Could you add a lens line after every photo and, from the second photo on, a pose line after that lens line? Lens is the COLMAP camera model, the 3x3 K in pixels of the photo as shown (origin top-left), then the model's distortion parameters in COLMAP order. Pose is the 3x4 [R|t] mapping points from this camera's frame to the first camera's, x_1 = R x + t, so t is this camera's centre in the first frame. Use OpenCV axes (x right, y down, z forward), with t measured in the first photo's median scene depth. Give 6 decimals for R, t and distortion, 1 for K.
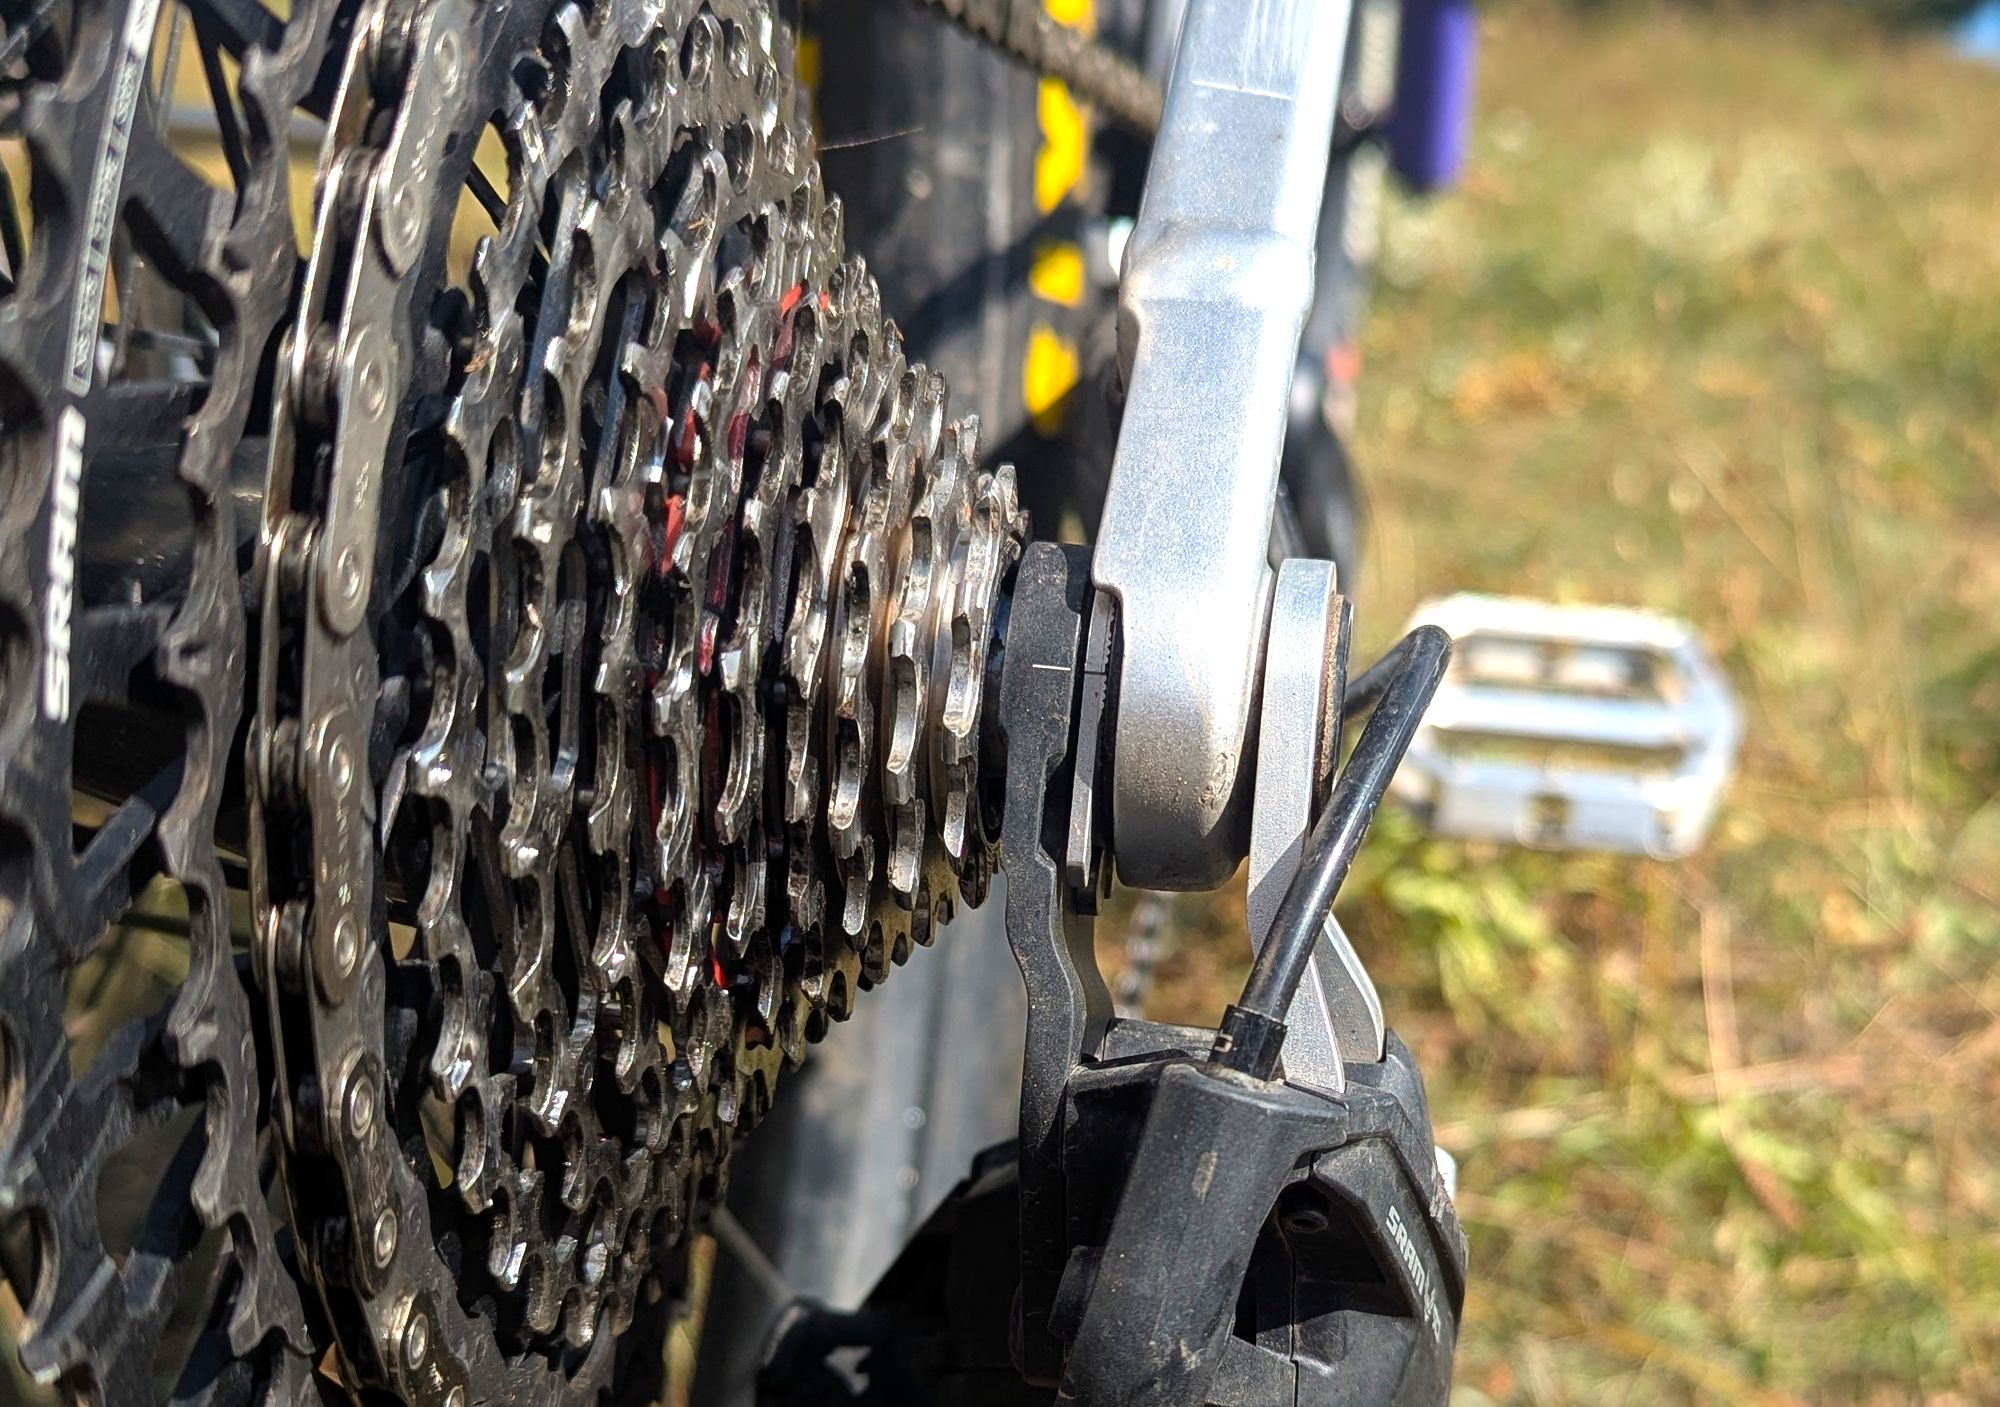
lens RADIAL K [[2663.3, 0, 1105.9], [0, 2663.3, 895.7], [0, 0, 1]] dist [0.001167, 0.000000]
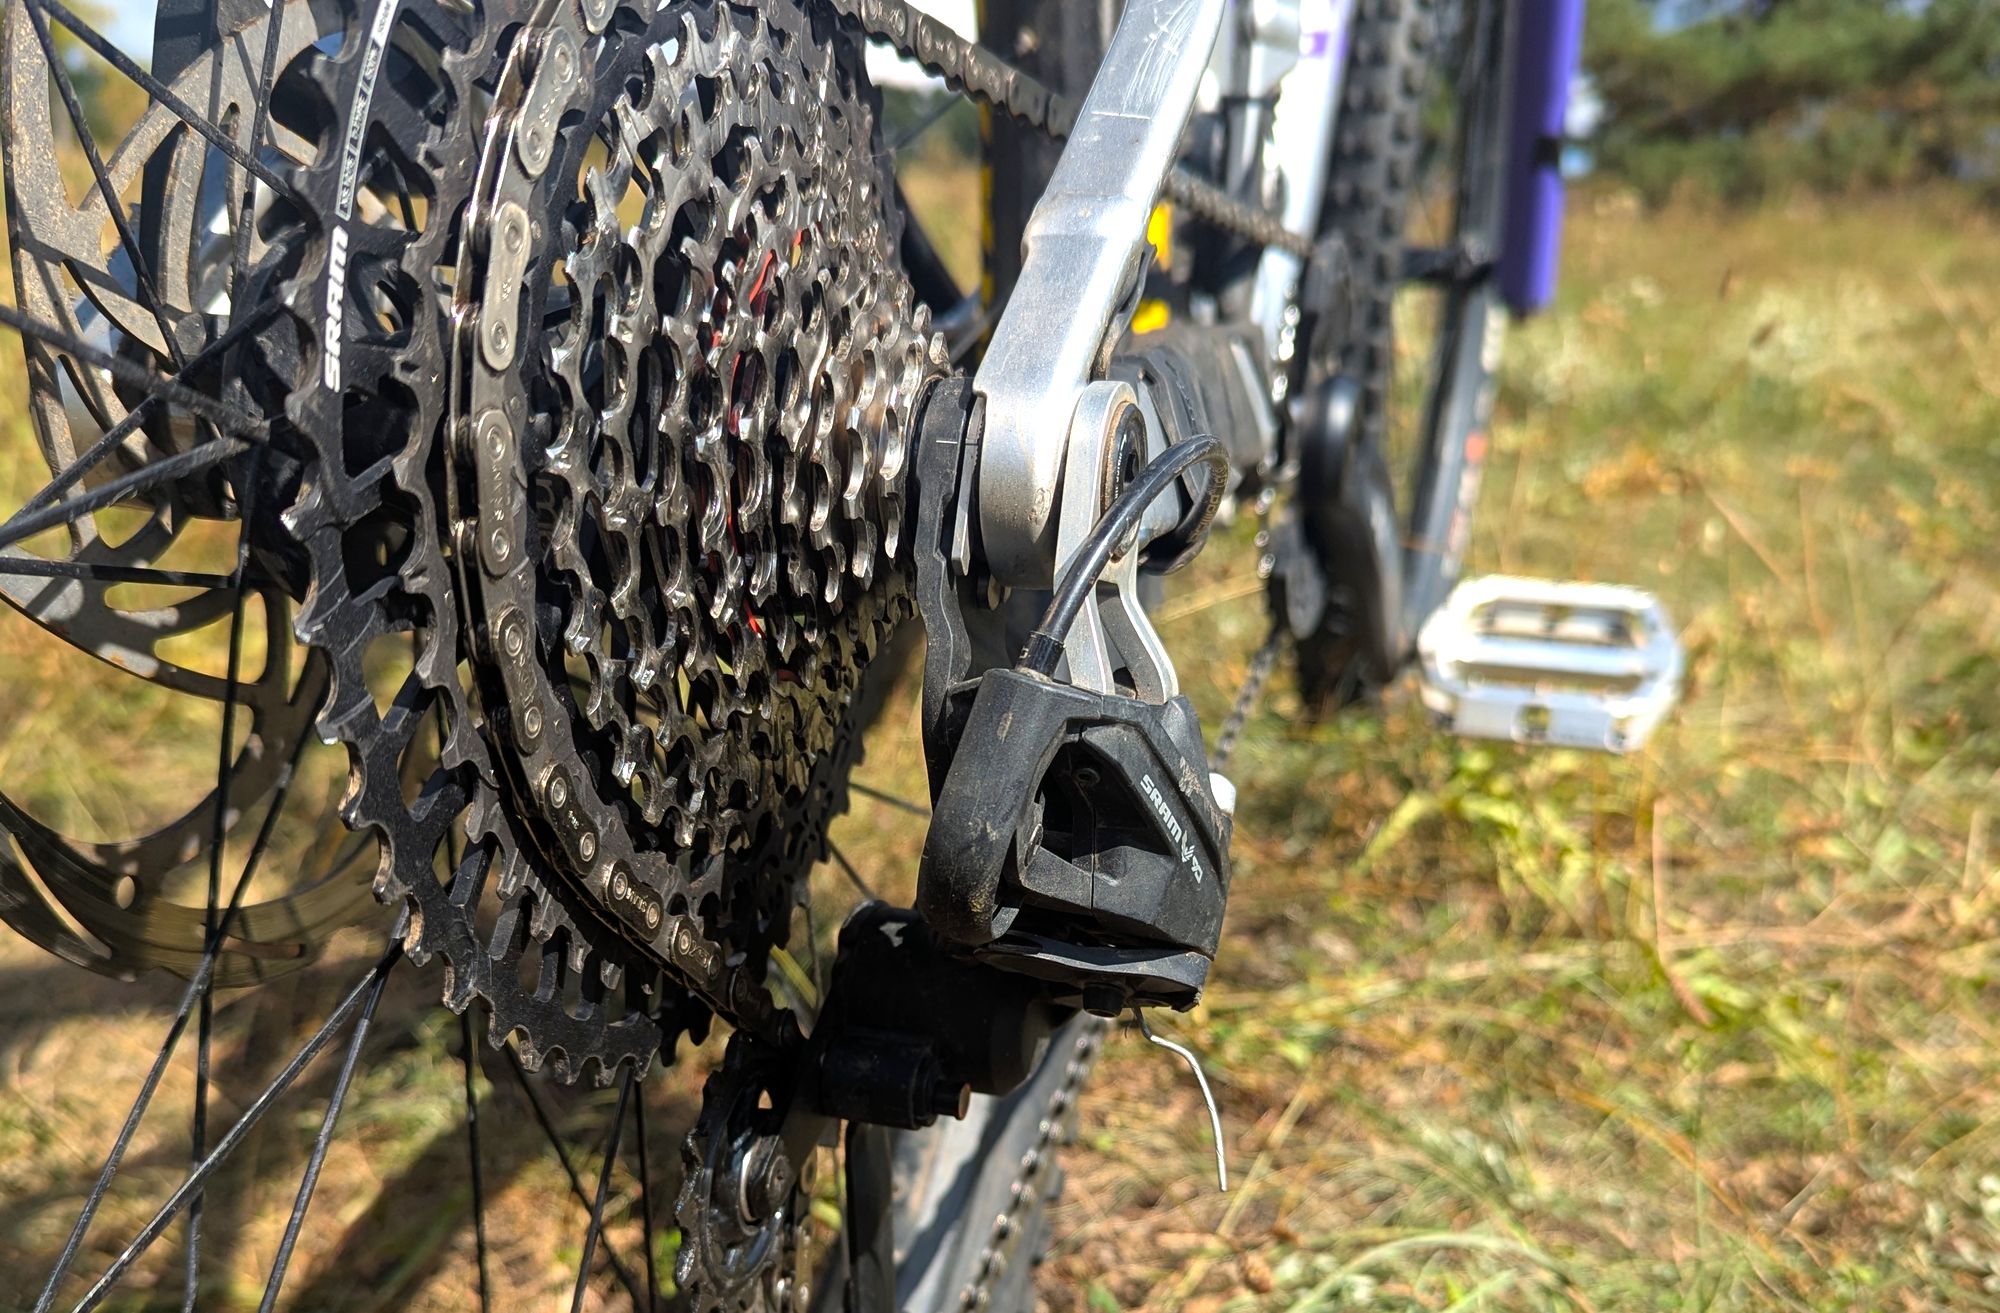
lens RADIAL K [[1904.2, 0, 918.7], [0, 1904.2, 931.7], [0, 0, 1]] dist [0.006390, 0.000000]
pose [[0.972435, 0.041456, -0.229460, 0.271139], [-0.036034, 0.998965, 0.027773, 0.205826], [0.230374, -0.018739, 0.972922, -0.205609]]
